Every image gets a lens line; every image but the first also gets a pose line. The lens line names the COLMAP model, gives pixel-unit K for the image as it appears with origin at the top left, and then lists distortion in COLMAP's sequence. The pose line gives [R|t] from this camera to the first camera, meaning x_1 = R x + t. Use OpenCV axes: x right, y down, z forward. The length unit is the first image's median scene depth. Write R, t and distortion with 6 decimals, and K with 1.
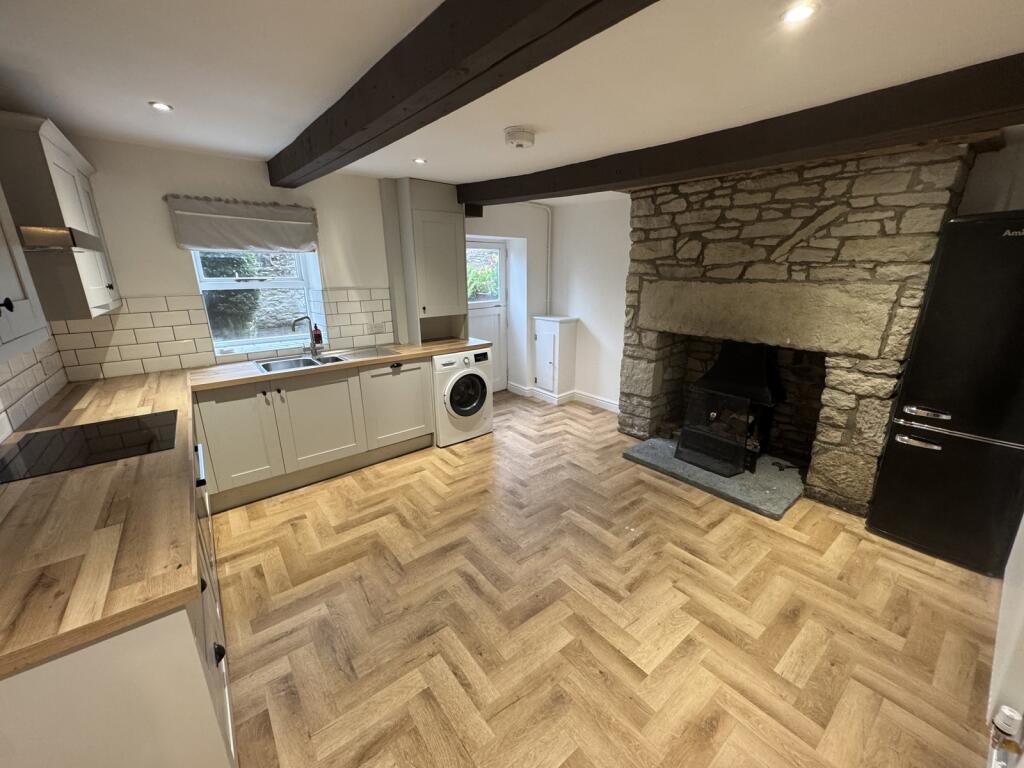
lens RADIAL K [[407.3, 0, 511.3], [0, 407.3, 383.6], [0, 0, 1]] dist [-0.002473, 0.000071]
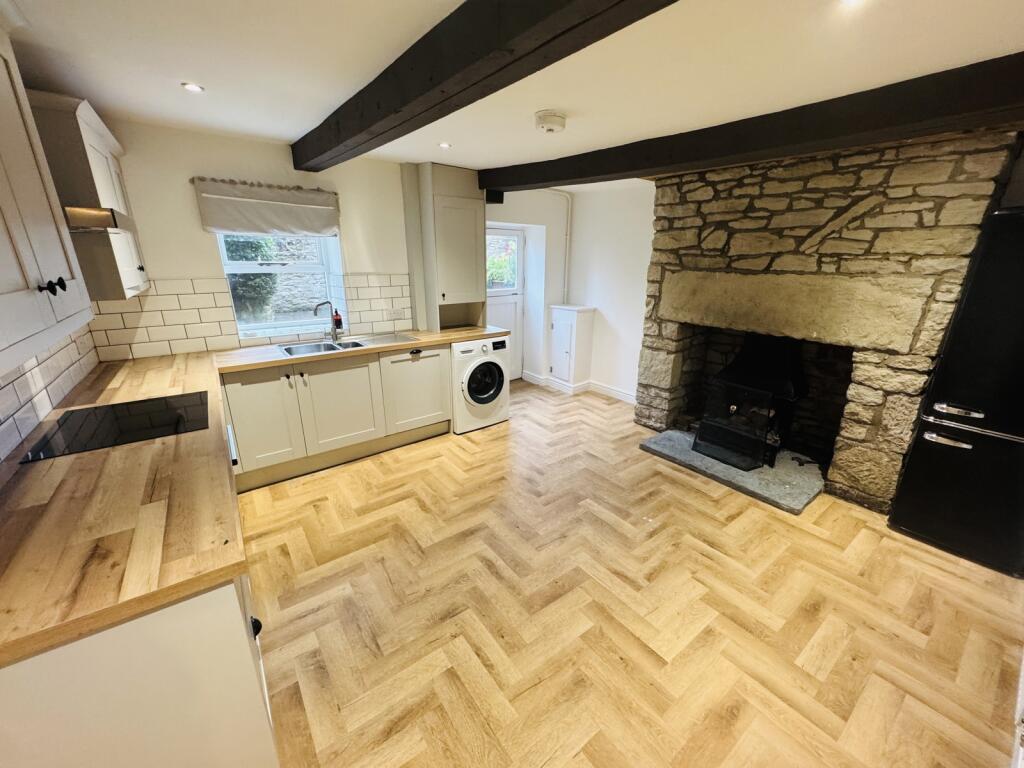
lens RADIAL K [[407.3, 0, 511.3], [0, 407.3, 383.6], [0, 0, 1]] dist [-0.002473, 0.000071]
pose [[0.999525, 0.021266, -0.022315, -0.027498], [-0.020654, 0.999413, 0.027327, 0.001738], [0.022883, -0.026853, 0.999377, -0.000870]]
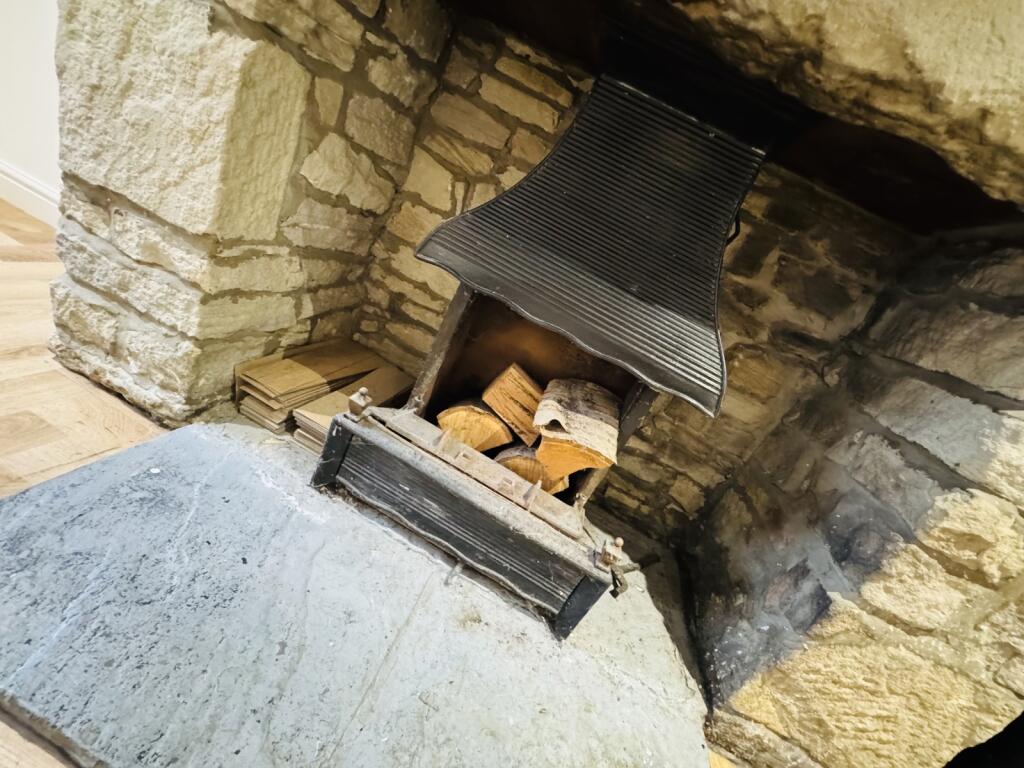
lens RADIAL K [[407.3, 0, 511.3], [0, 407.3, 383.6], [0, 0, 1]] dist [-0.002473, 0.000071]
pose [[0.717379, 0.093792, 0.690341, 0.432030], [-0.279452, 0.946427, 0.161812, 0.037007], [-0.638181, -0.308997, 0.705157, 1.013940]]
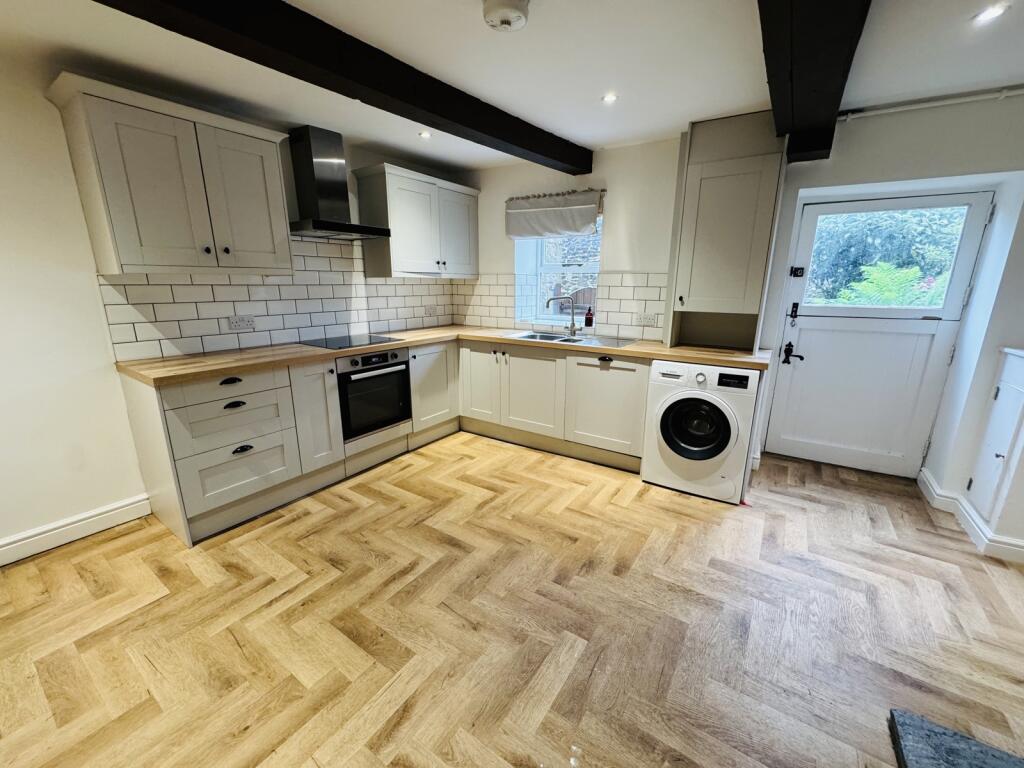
lens RADIAL K [[407.3, 0, 511.3], [0, 407.3, 383.6], [0, 0, 1]] dist [-0.002473, 0.000071]
pose [[0.304107, 0.241658, -0.921477, 0.551997], [-0.266697, 0.950208, 0.161177, -0.096993], [0.914544, 0.196740, 0.353415, 0.635056]]
